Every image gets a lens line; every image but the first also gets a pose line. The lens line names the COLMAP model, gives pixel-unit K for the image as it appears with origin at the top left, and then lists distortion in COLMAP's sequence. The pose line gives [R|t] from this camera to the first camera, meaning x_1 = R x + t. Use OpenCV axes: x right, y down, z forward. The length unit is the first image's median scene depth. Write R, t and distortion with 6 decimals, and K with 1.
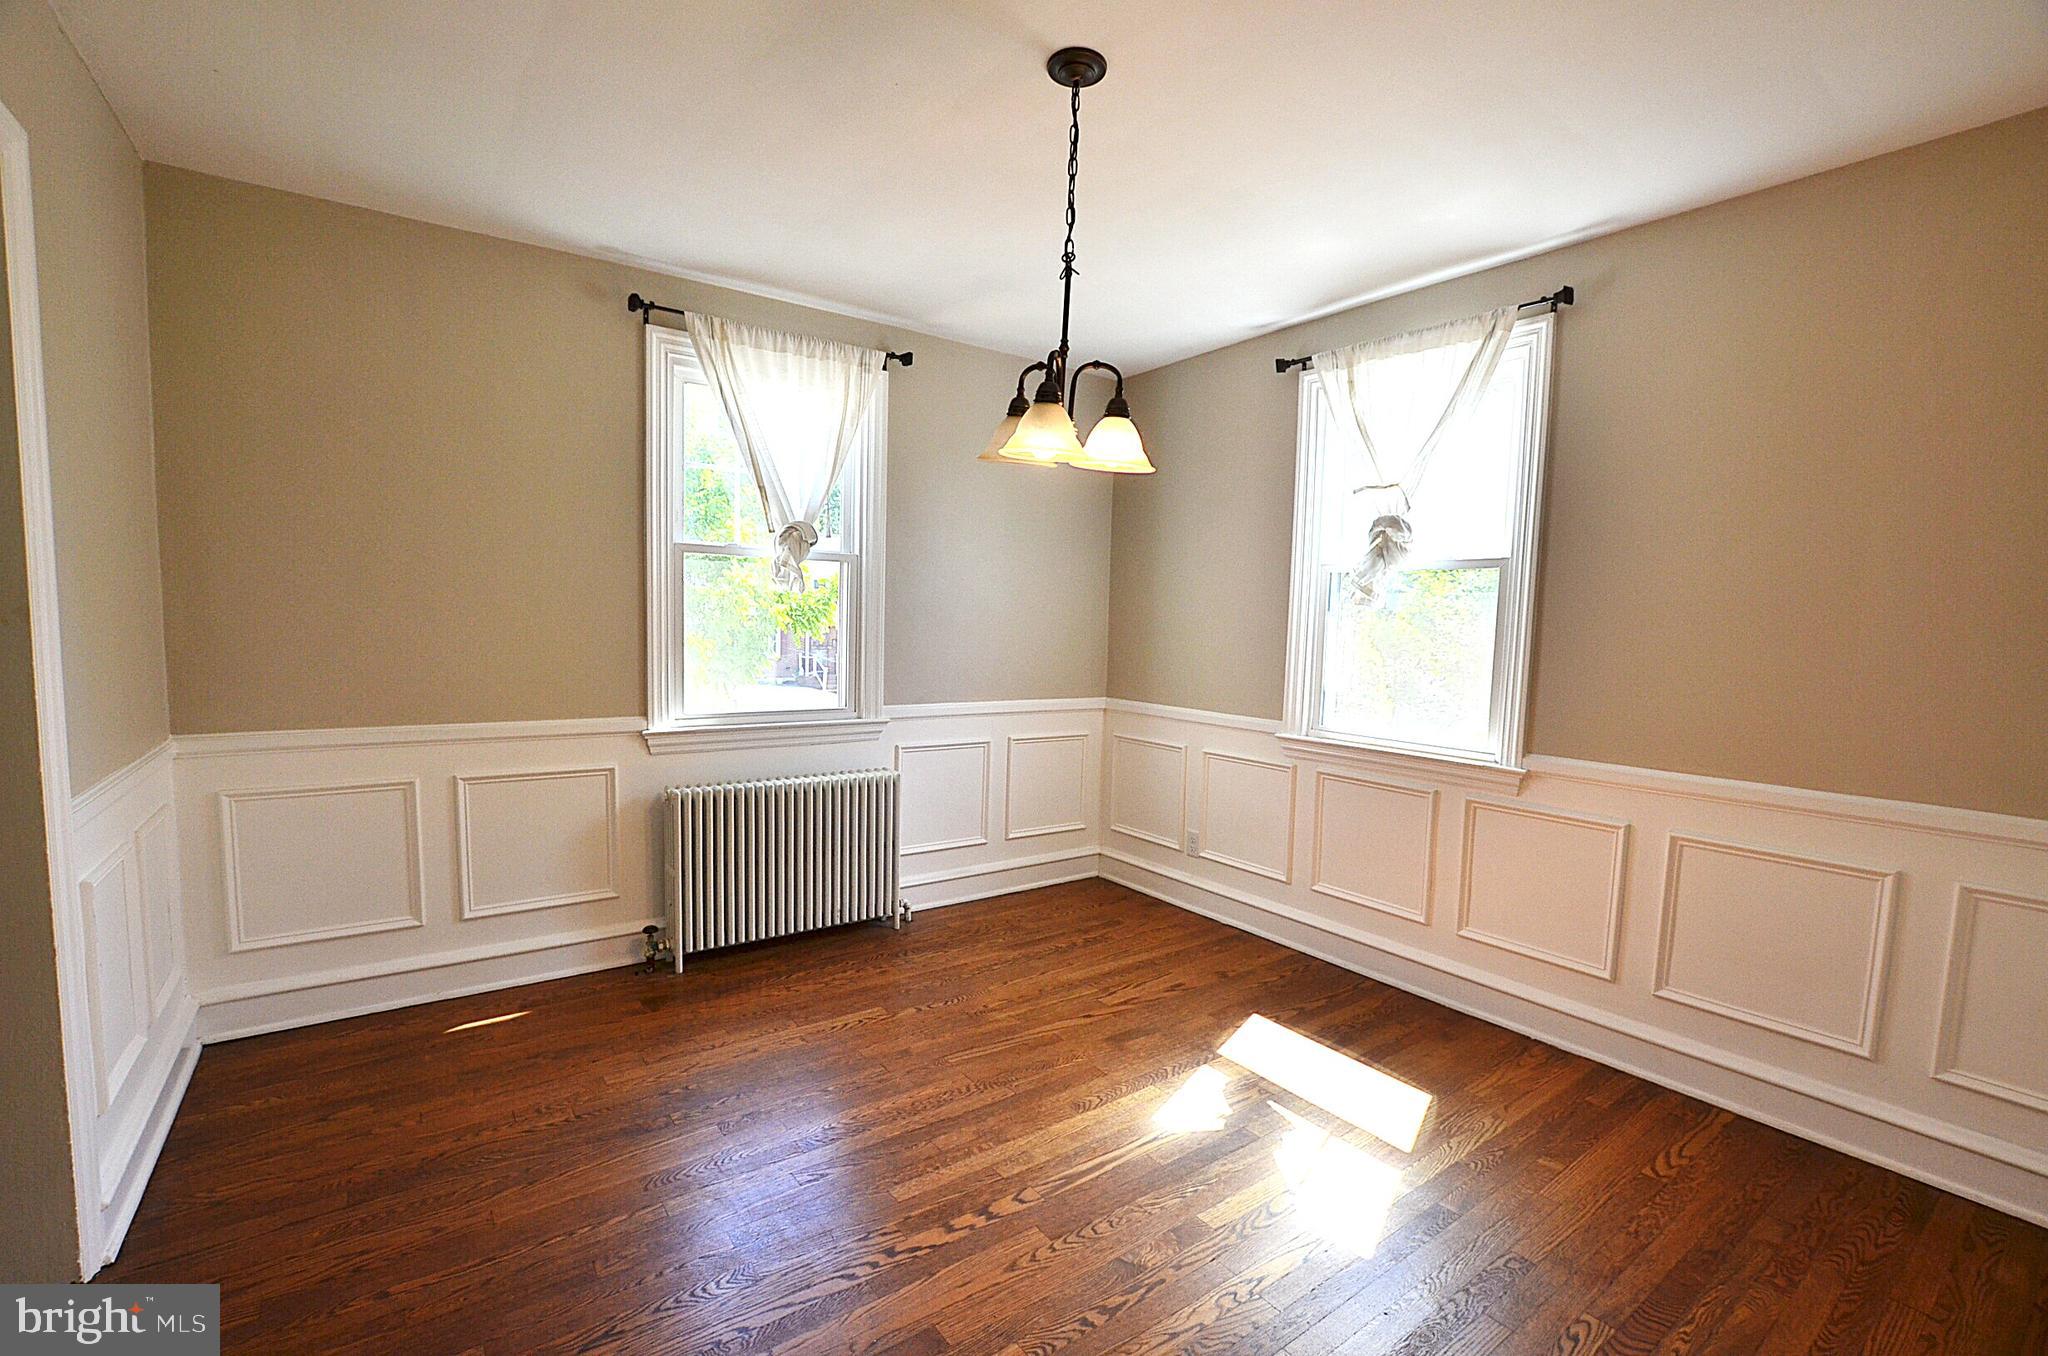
lens RADIAL K [[898.6, 0, 1027.5], [0, 898.6, 694.8], [0, 0, 1]] dist [-0.036681, 0.008803]
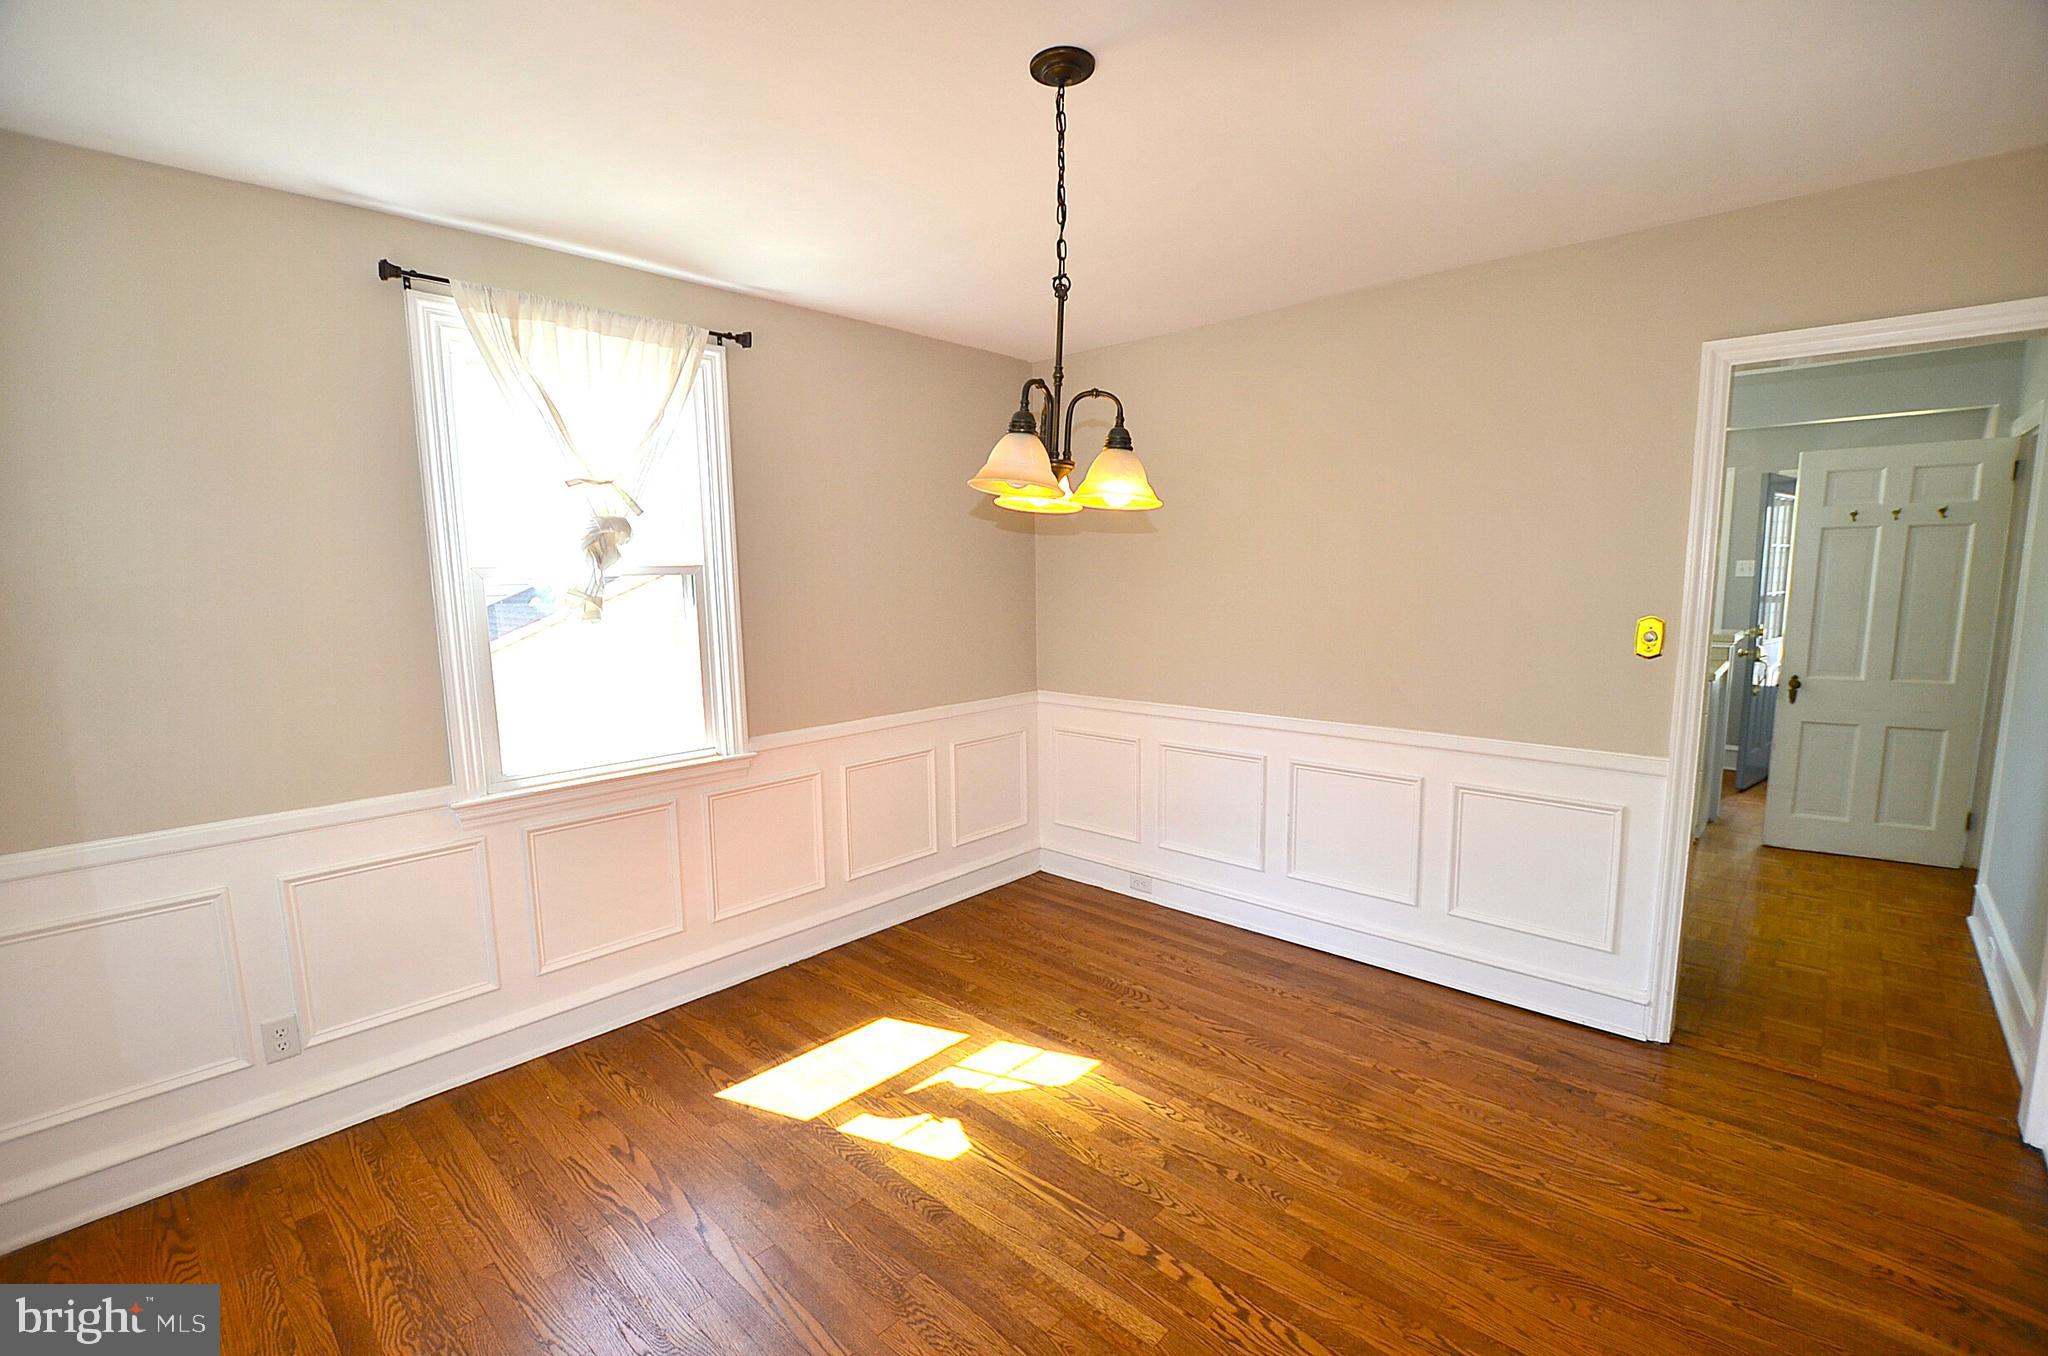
lens RADIAL K [[881.7, 0, 1023.3], [0, 881.7, 707.4], [0, 0, 1]] dist [-0.049889, 0.008608]
pose [[-0.191352, -0.163235, 0.967853, -0.593700], [0.095388, 0.978313, 0.183858, -0.147885], [-0.976875, 0.127503, -0.171632, 0.846797]]
